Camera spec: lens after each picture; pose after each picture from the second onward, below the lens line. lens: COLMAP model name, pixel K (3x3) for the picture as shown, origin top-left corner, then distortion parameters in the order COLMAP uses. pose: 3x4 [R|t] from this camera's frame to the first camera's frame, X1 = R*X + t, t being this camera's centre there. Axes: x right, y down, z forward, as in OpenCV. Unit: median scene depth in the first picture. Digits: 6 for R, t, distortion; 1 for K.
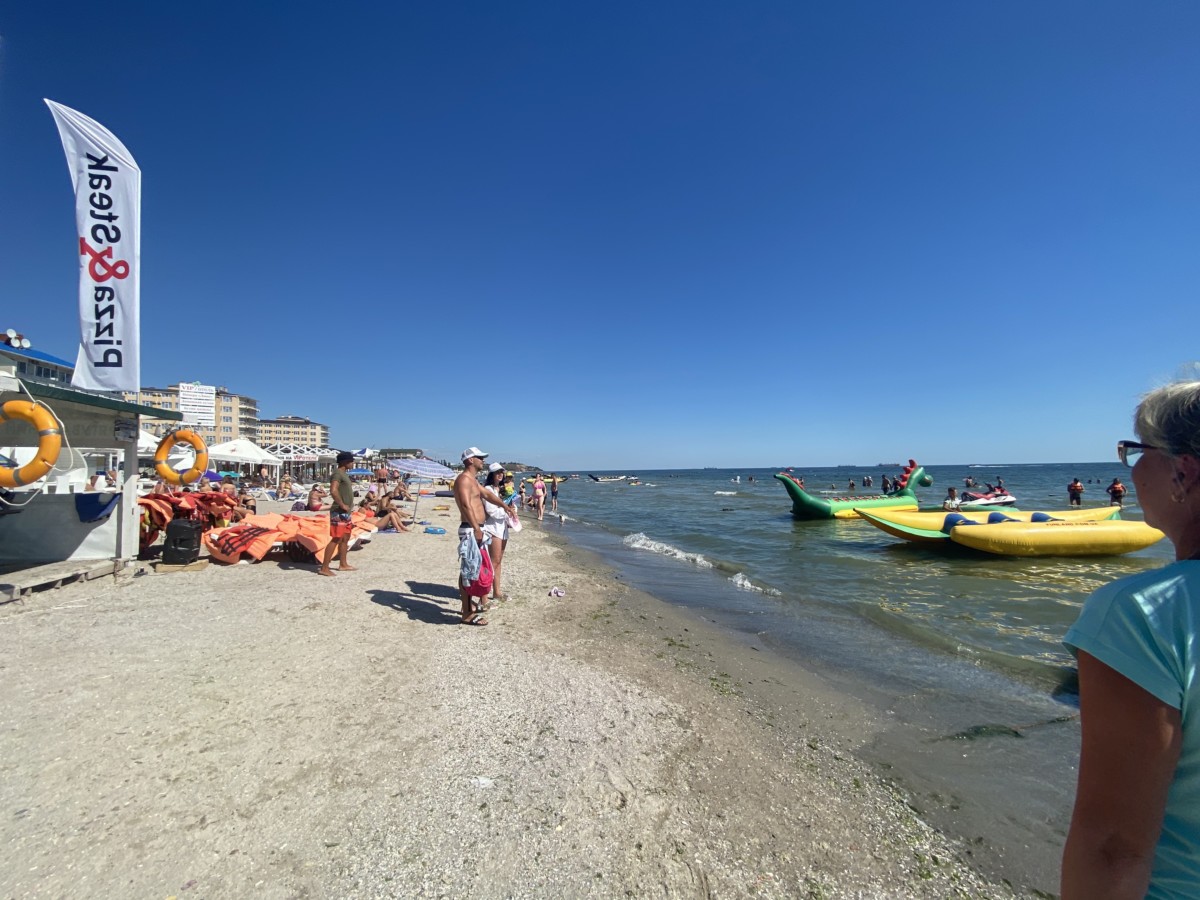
lens RADIAL K [[497.1, 0, 596.4], [0, 497.1, 441.3], [0, 0, 1]] dist [0.038418, -0.021780]
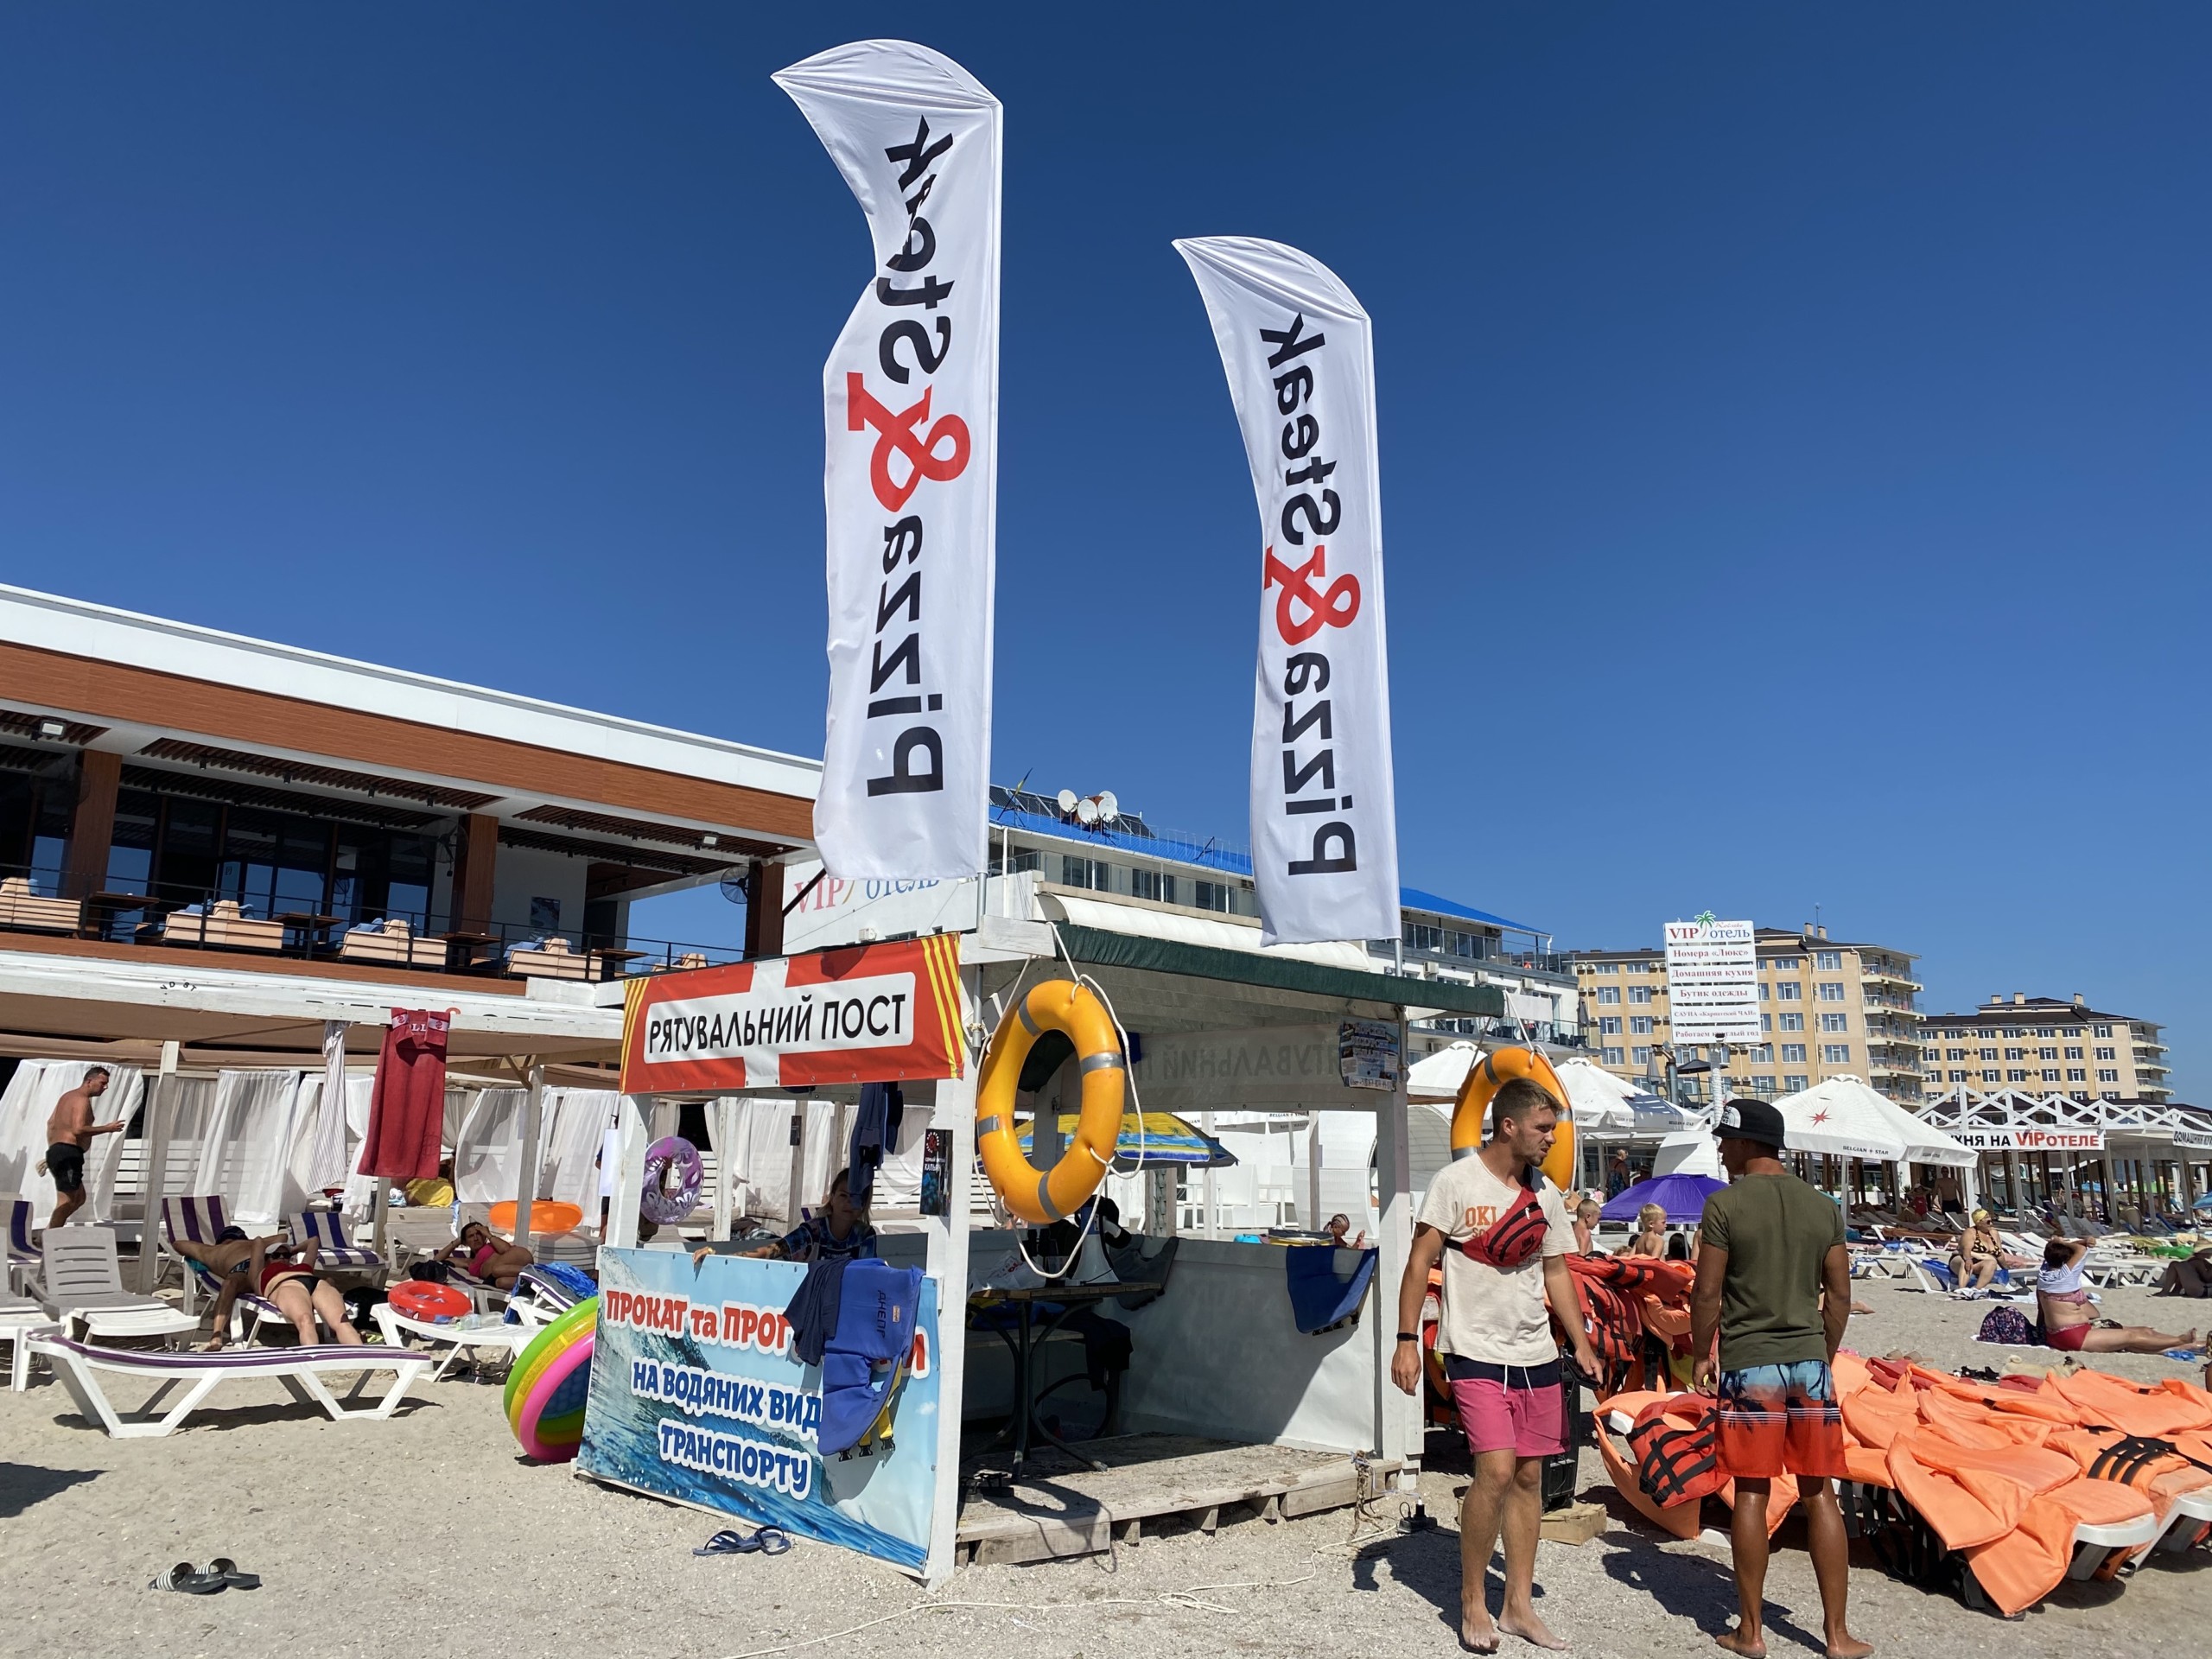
lens RADIAL K [[1688.9, 0, 1106.0], [0, 1688.9, 829.5], [0, 0, 1]] dist [0.014619, -0.001822]
pose [[0.491254, -0.168856, -0.854492, -0.039245], [0.040090, 0.984373, -0.171473, 0.014996], [0.870093, 0.049980, 0.490347, 0.283179]]
